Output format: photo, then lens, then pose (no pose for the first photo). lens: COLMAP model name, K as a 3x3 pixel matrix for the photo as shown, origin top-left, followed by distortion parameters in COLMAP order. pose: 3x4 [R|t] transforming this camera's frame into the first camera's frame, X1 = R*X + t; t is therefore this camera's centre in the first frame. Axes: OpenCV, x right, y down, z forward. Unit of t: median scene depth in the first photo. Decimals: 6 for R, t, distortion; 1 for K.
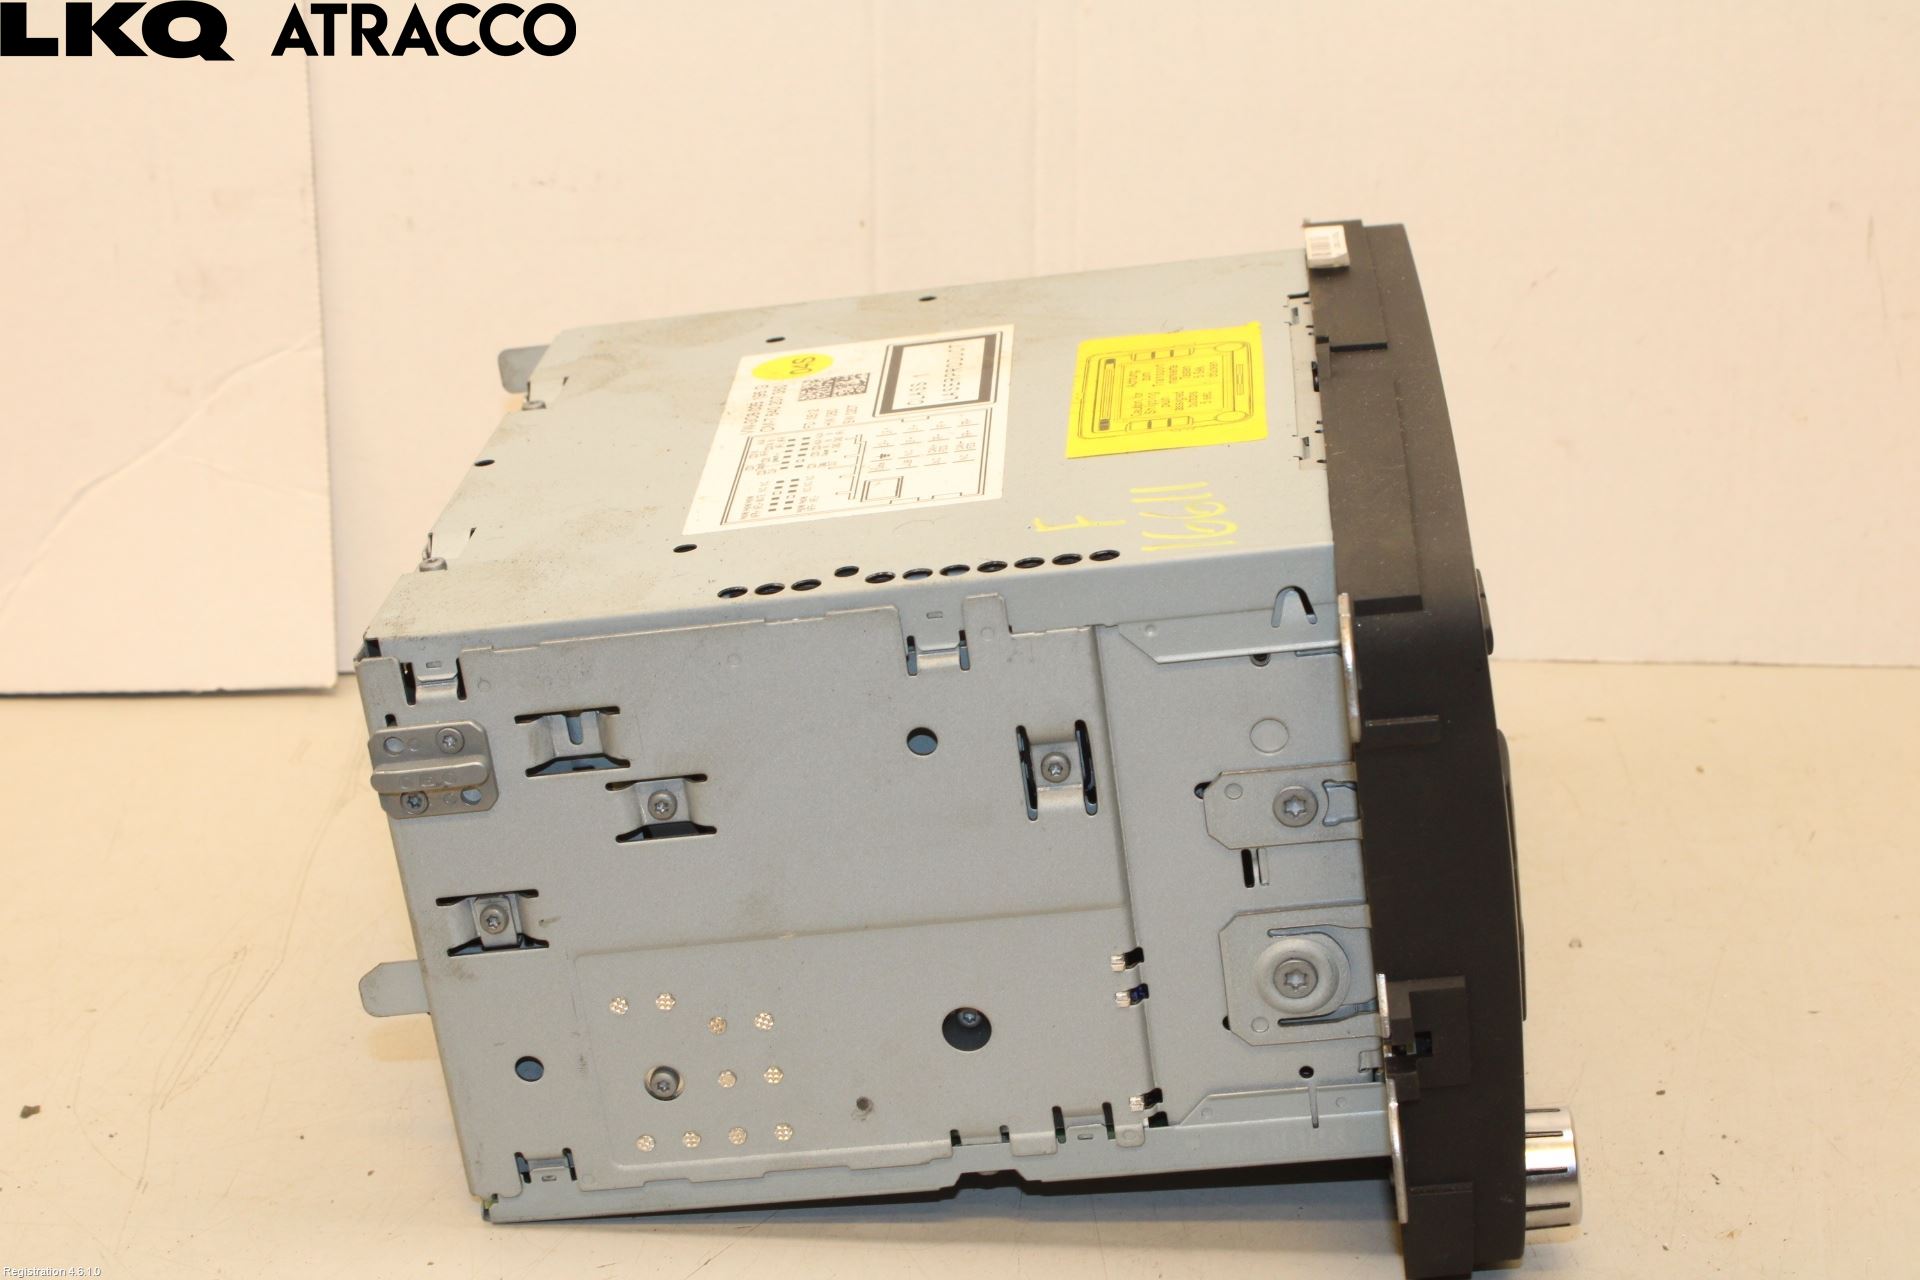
lens RADIAL K [[3301.8, 0, 960.0], [0, 3301.8, 640.0], [0, 0, 1]] dist [-0.029944, -0.043803]
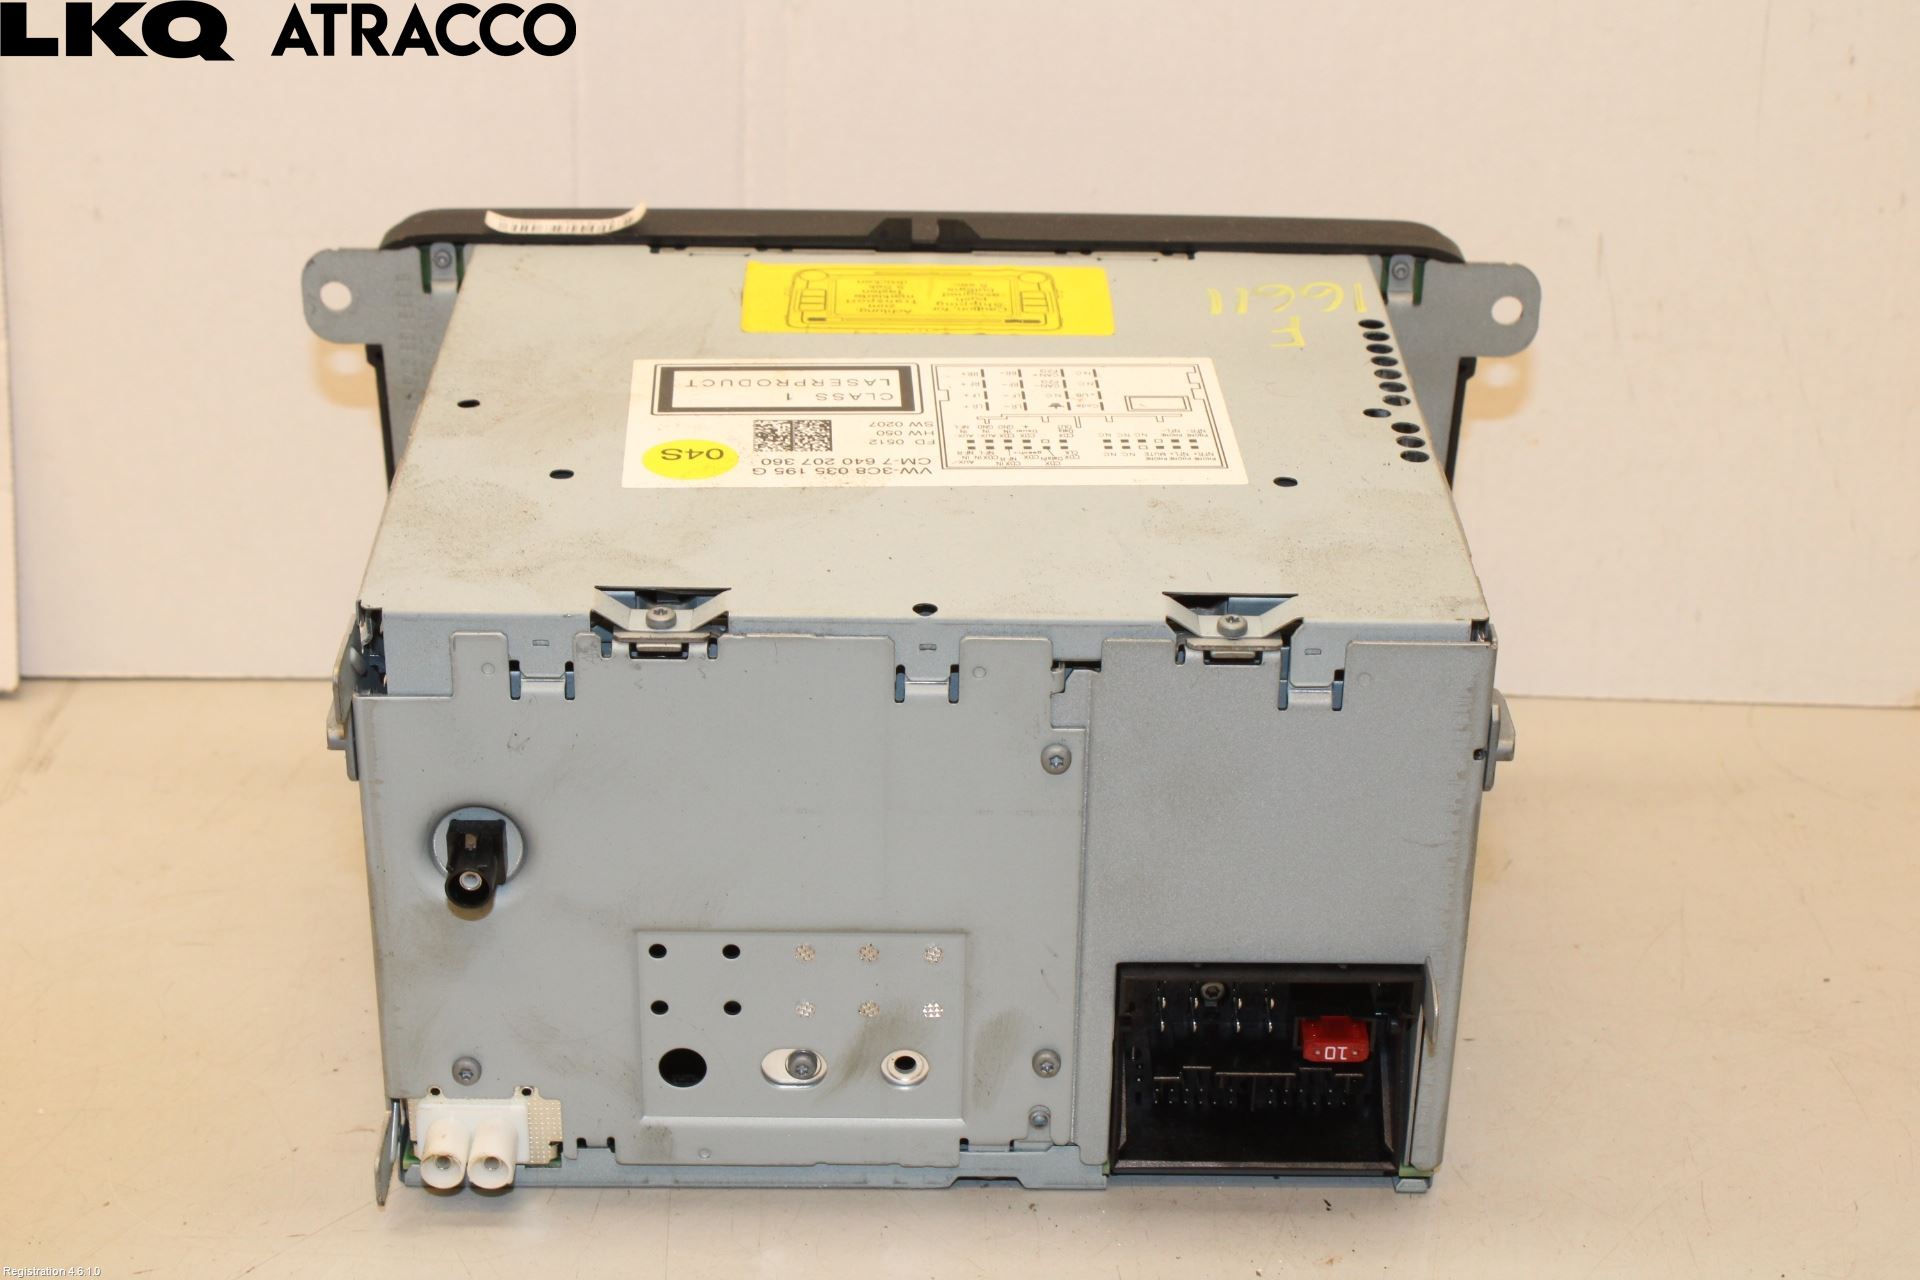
lens RADIAL K [[3301.8, 0, 960.0], [0, 3301.8, 640.0], [0, 0, 1]] dist [-0.029944, -0.043803]
pose [[-0.093706, -0.333505, 0.938080, -0.944973], [0.357315, 0.868187, 0.344349, -0.336182], [-0.929271, 0.367458, 0.037812, 0.989555]]
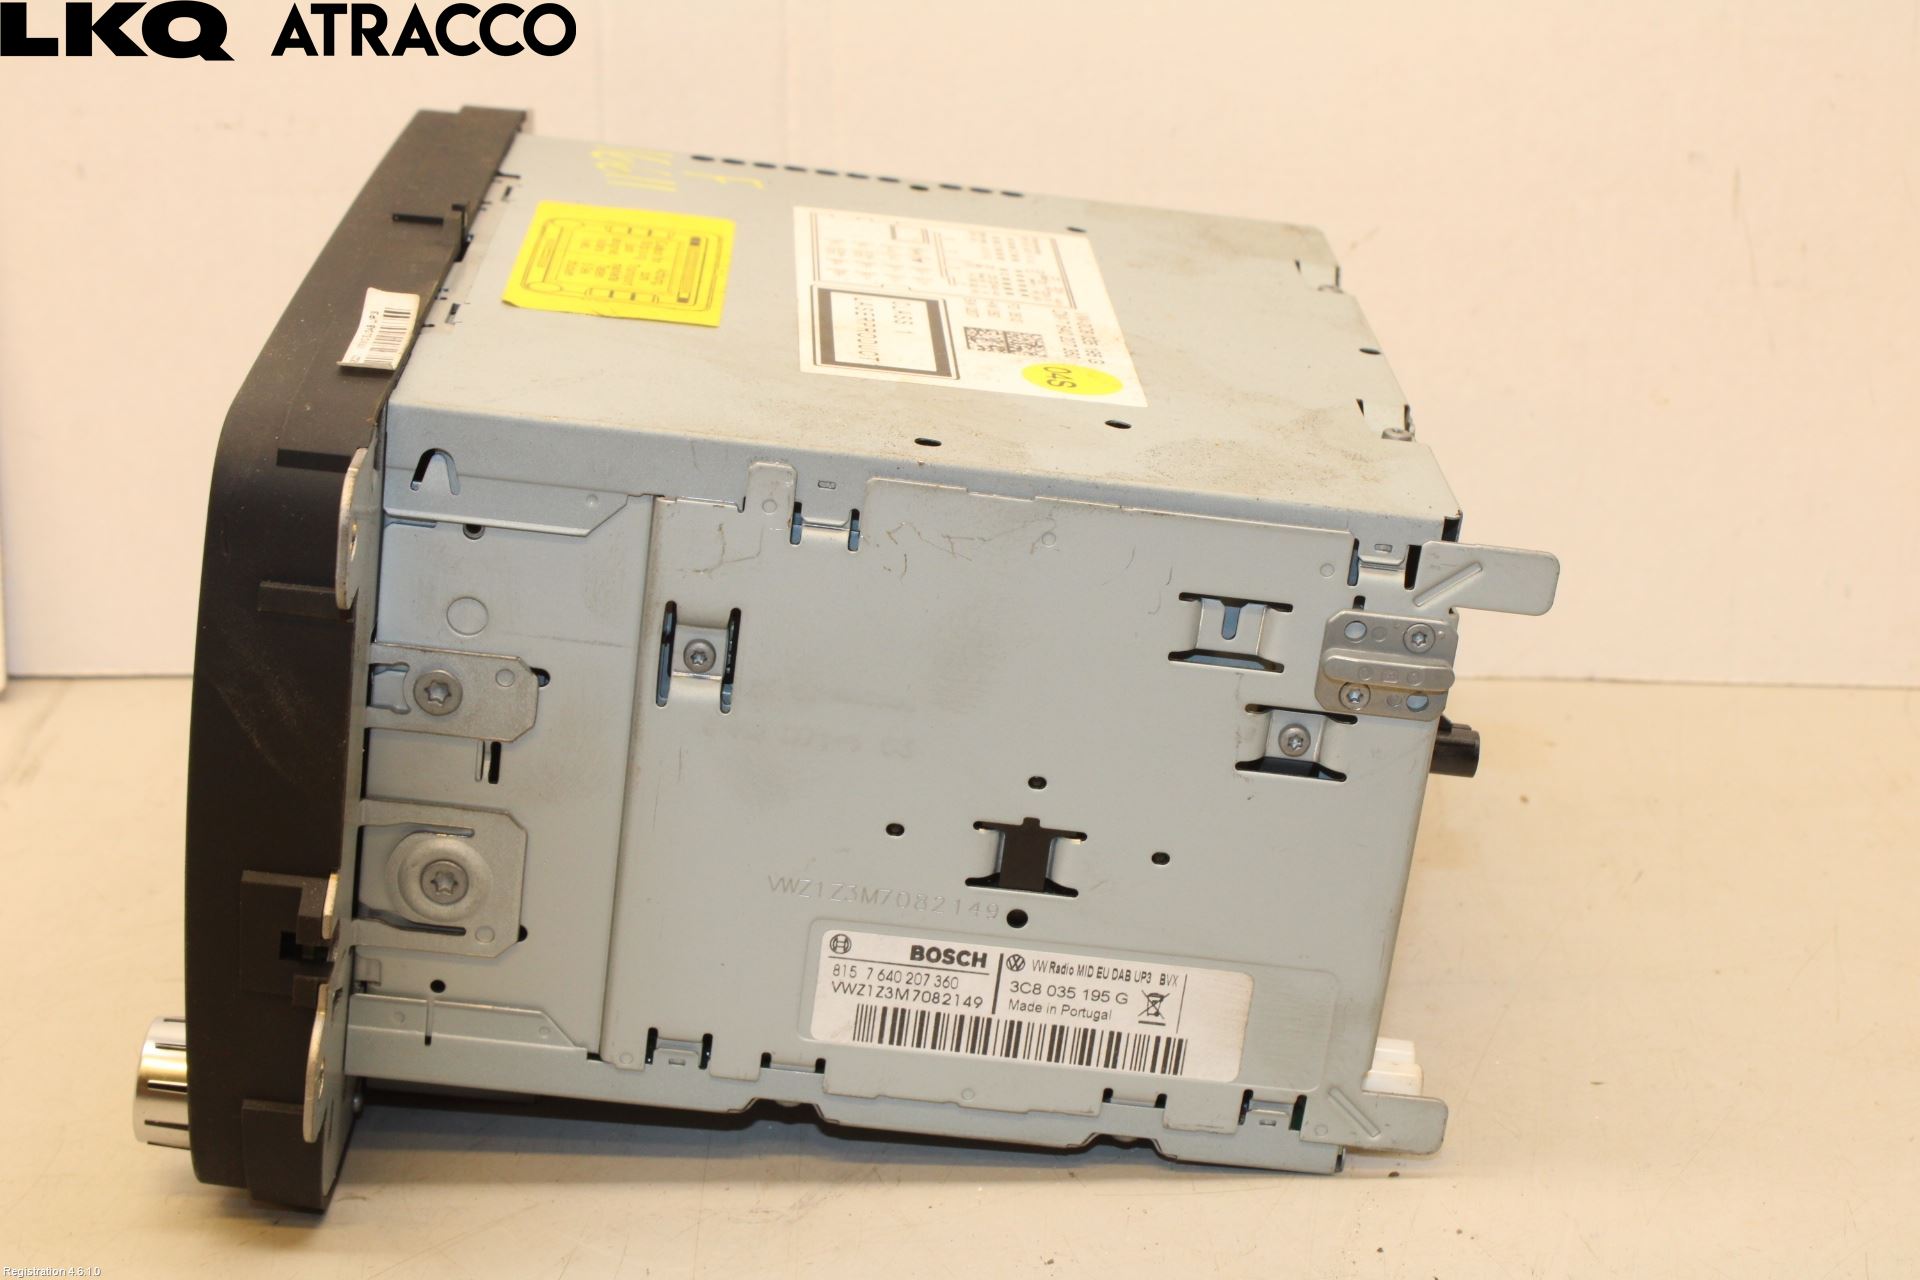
lens RADIAL K [[3301.8, 0, 960.0], [0, 3301.8, 640.0], [0, 0, 1]] dist [-0.029944, -0.043803]
pose [[-0.995688, 0.045045, -0.081097, 0.048916], [-0.022715, 0.729198, 0.683925, -0.636314], [0.089943, 0.682818, -0.725031, 1.754753]]
